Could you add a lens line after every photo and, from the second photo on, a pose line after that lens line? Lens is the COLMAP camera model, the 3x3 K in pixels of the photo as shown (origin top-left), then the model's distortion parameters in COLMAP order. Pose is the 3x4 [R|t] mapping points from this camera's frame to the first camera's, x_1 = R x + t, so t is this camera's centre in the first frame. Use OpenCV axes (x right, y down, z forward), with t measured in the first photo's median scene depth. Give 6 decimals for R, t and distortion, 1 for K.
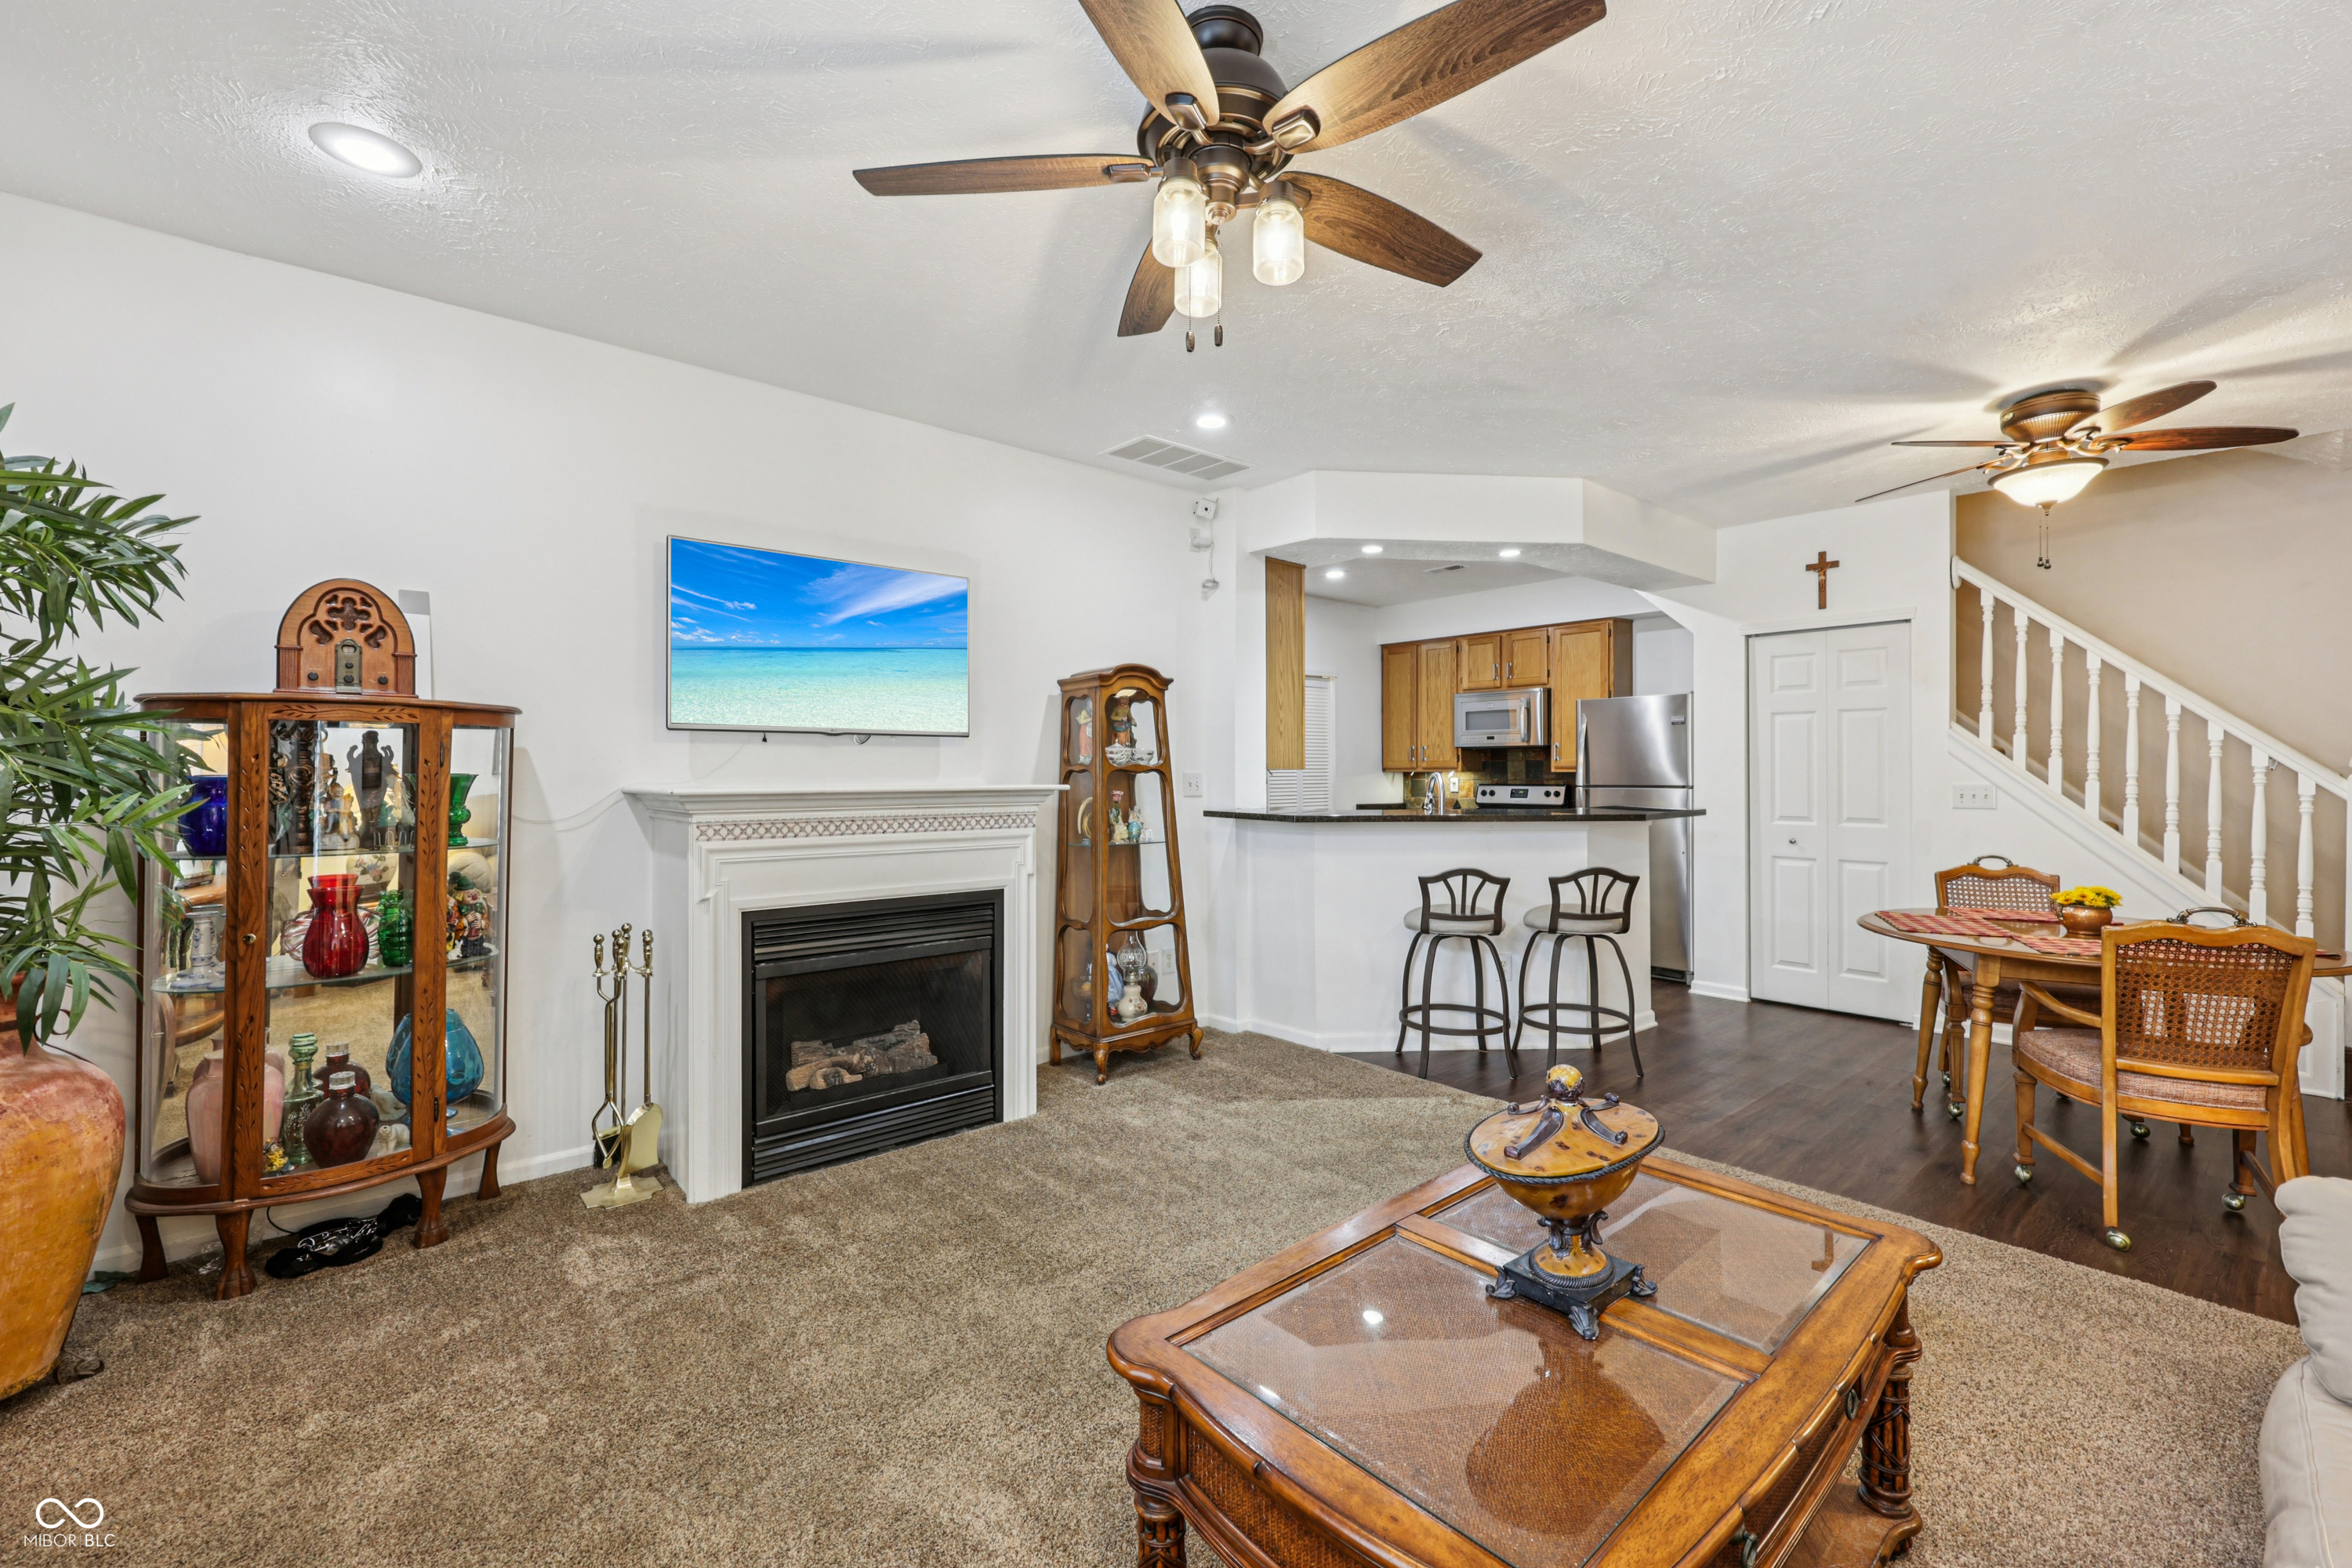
lens RADIAL K [[986.4, 0, 1176.0], [0, 986.4, 784.0], [0, 0, 1]] dist [0.019622, 0.000091]
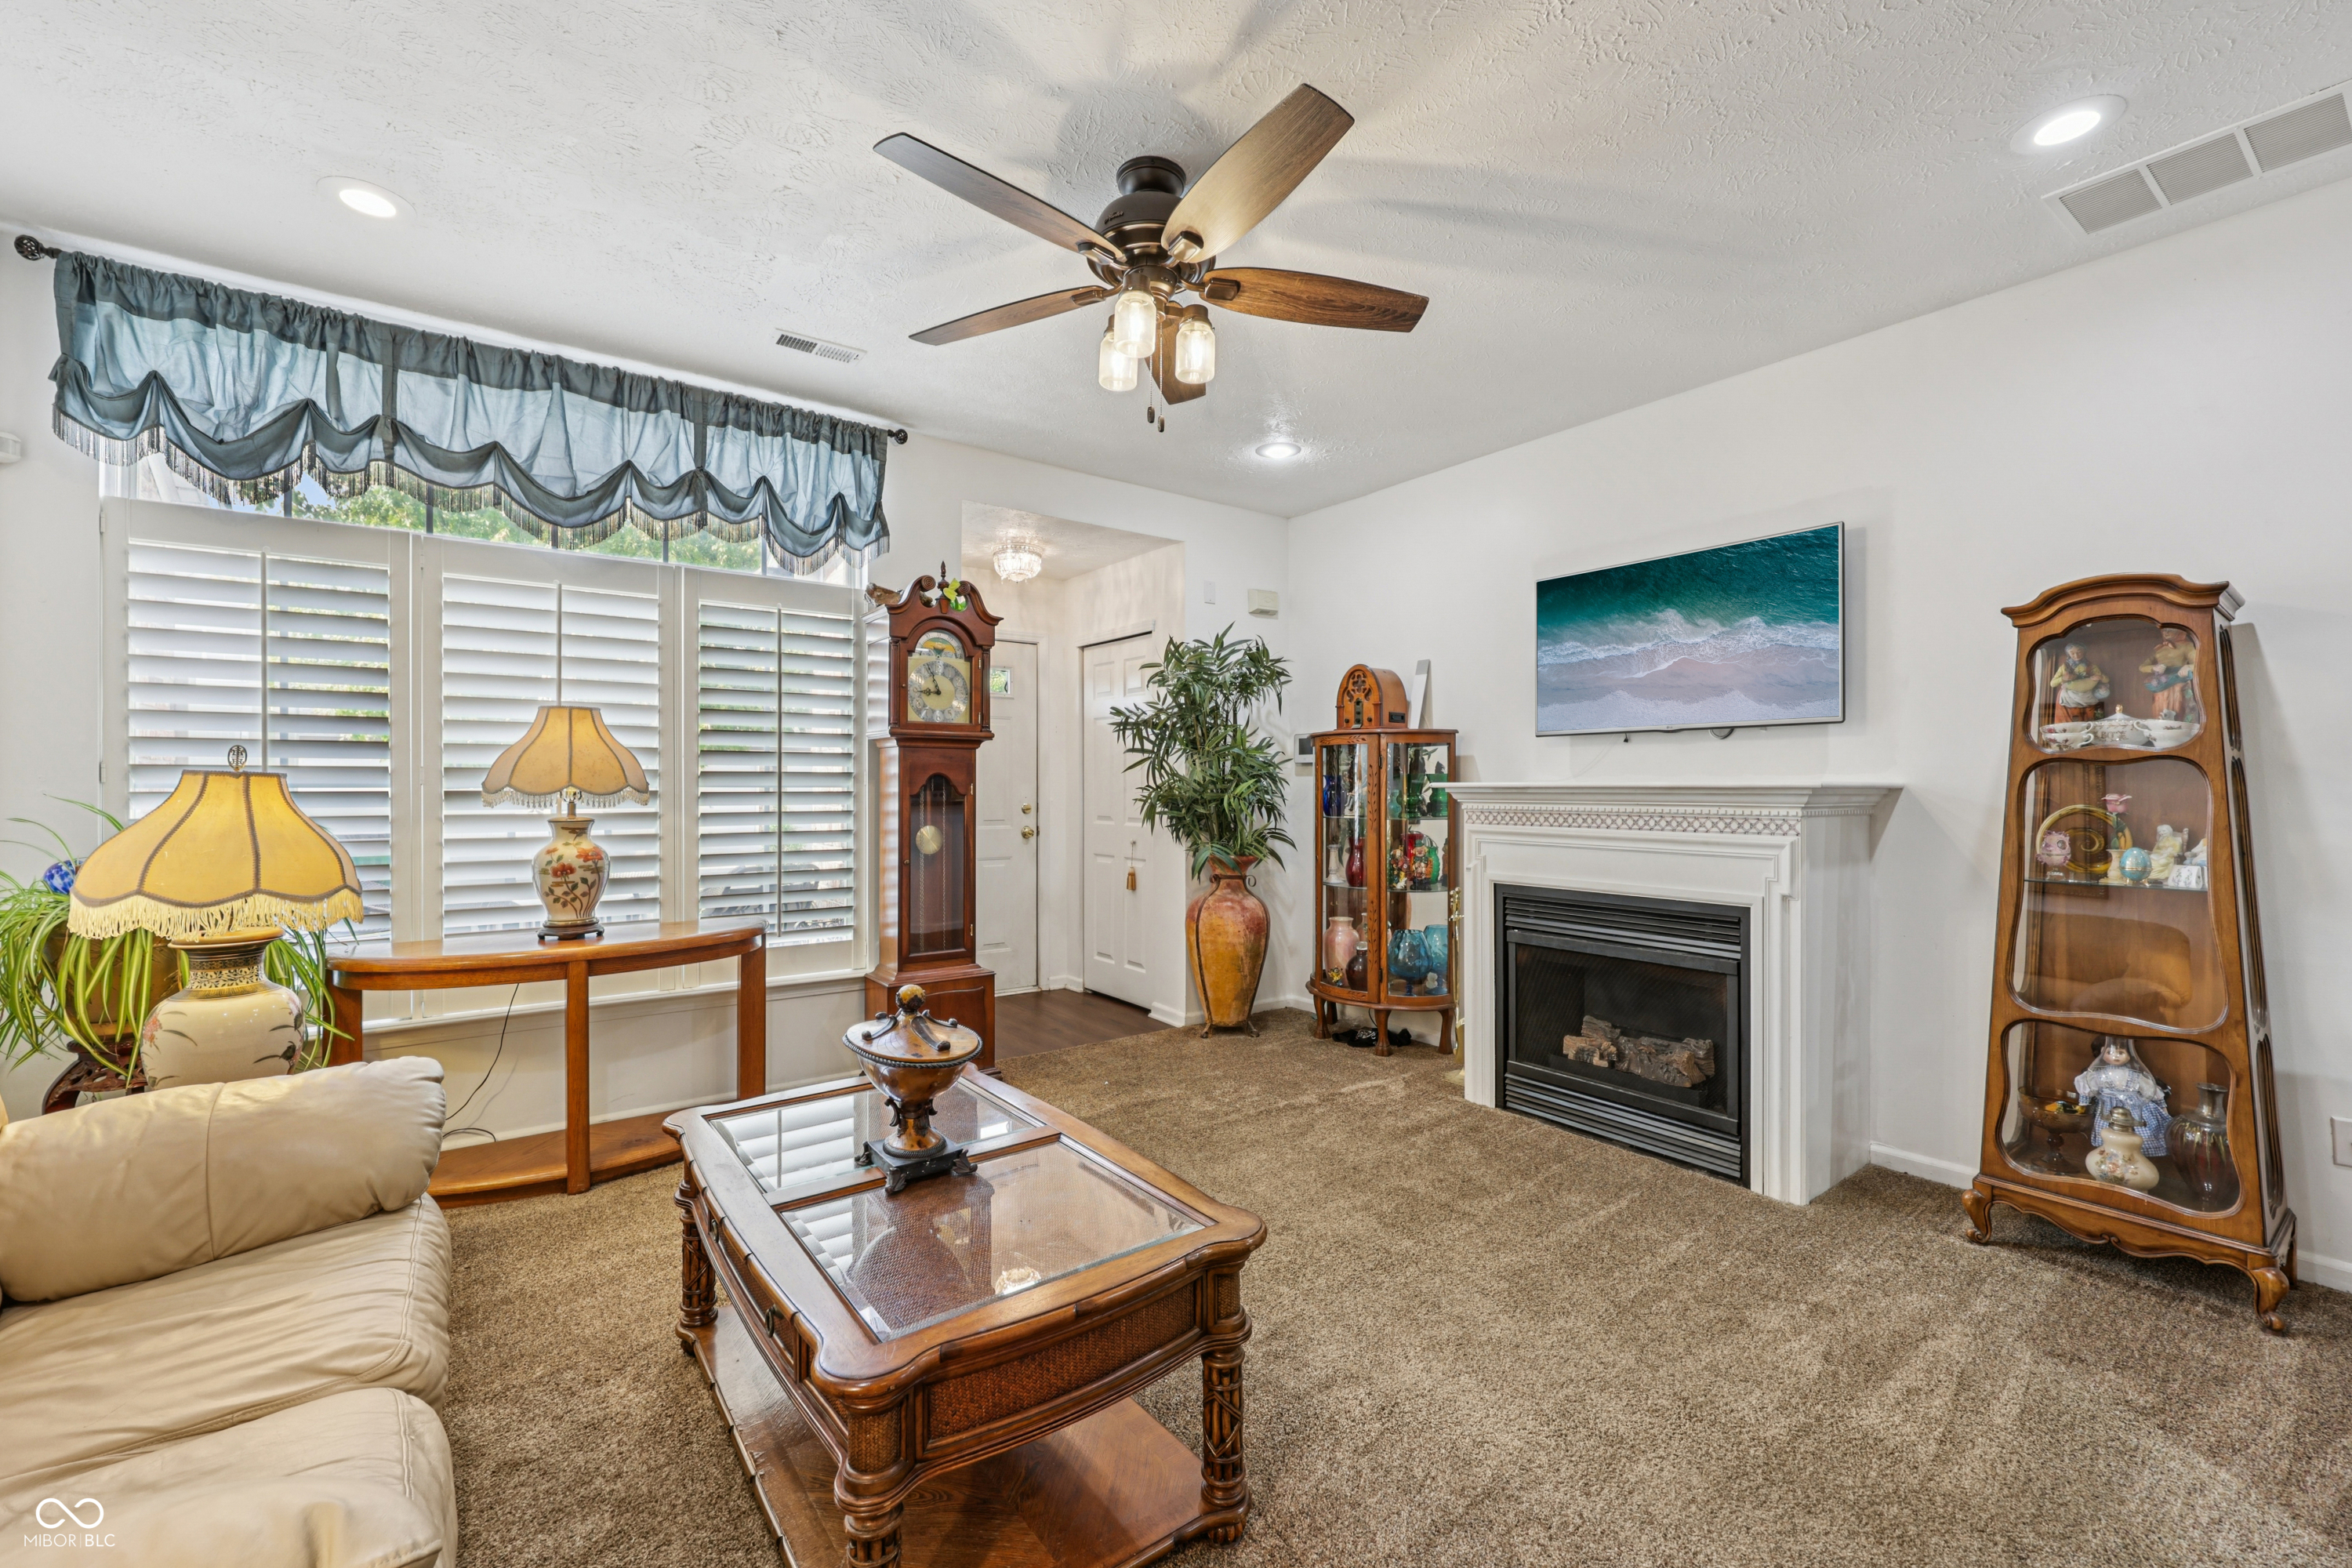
lens RADIAL K [[957.4, 0, 1195.1], [0, 957.4, 797.6], [0, 0, 1]] dist [-0.001851, 0.000035]
pose [[-0.054030, 0.013706, -0.998445, 0.711015], [-0.009778, 0.999851, 0.014255, 0.008745], [0.998491, 0.010533, -0.053888, 0.640478]]
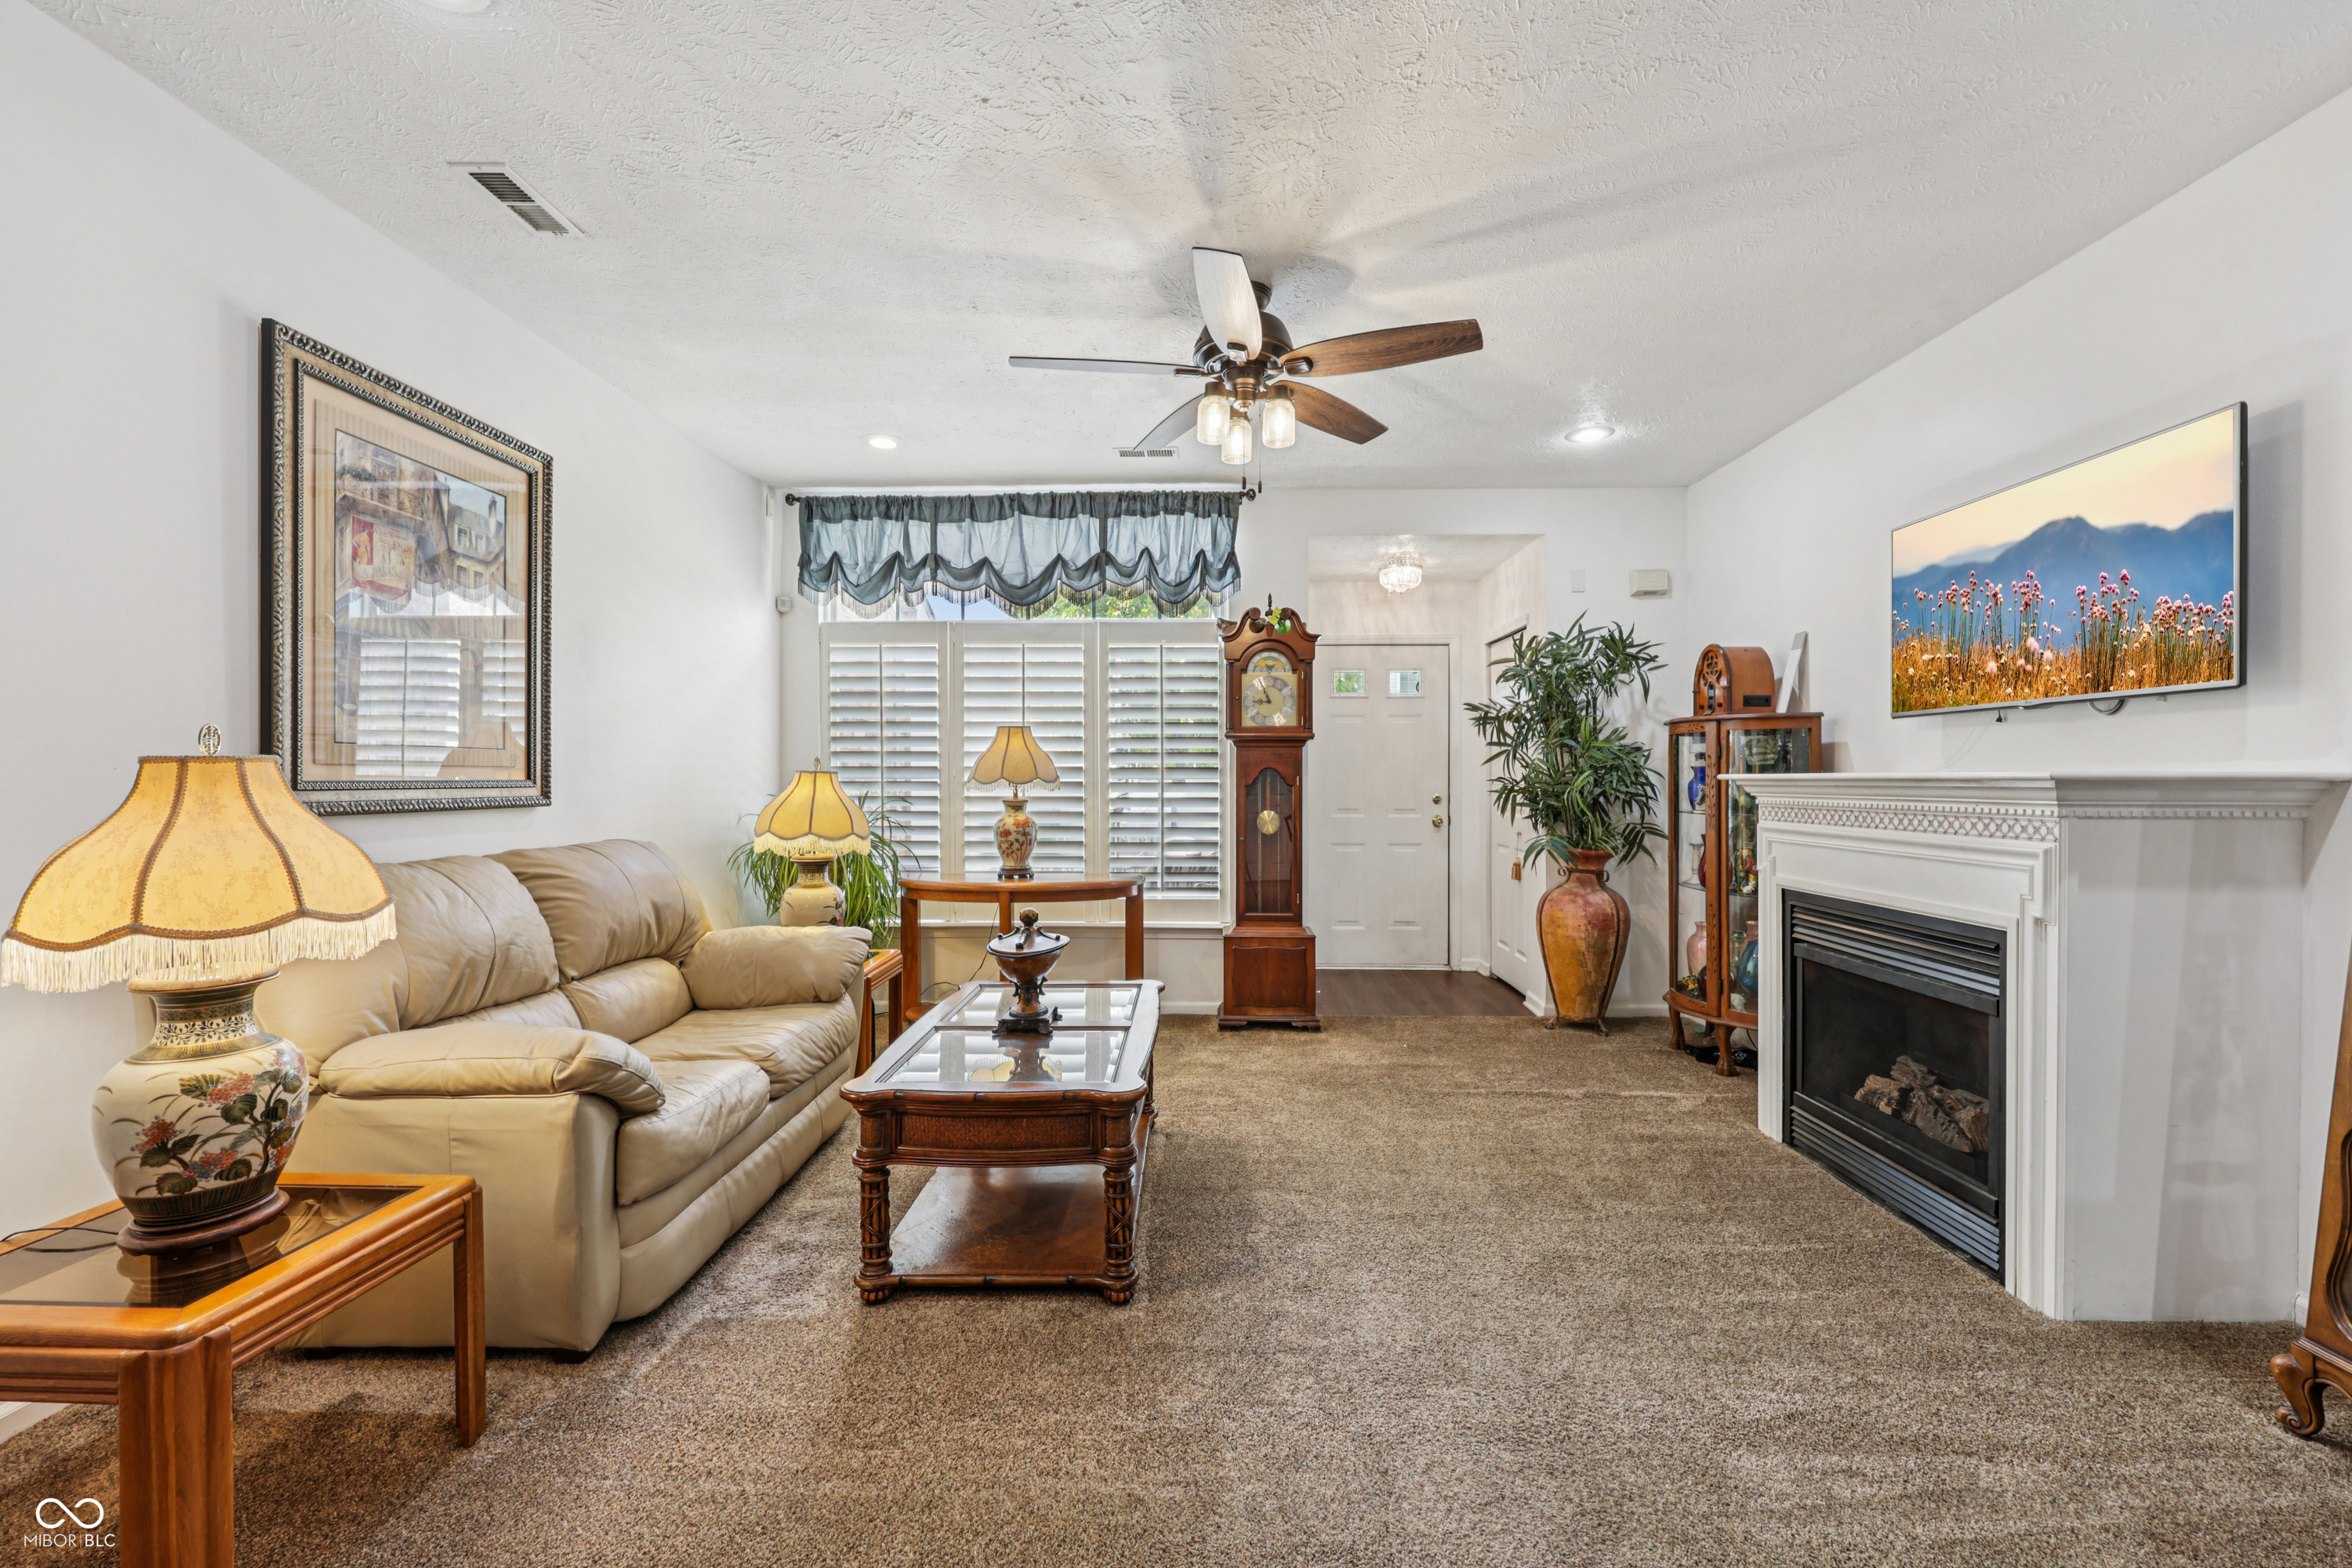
lens RADIAL K [[962.4, 0, 1200.5], [0, 962.4, 806.5], [0, 0, 1]] dist [-0.002341, 0.000132]
pose [[-0.653167, 0.023919, -0.756836, 0.713816], [-0.006002, 0.999306, 0.036762, 0.004645], [0.757190, 0.028554, -0.652571, 1.112719]]
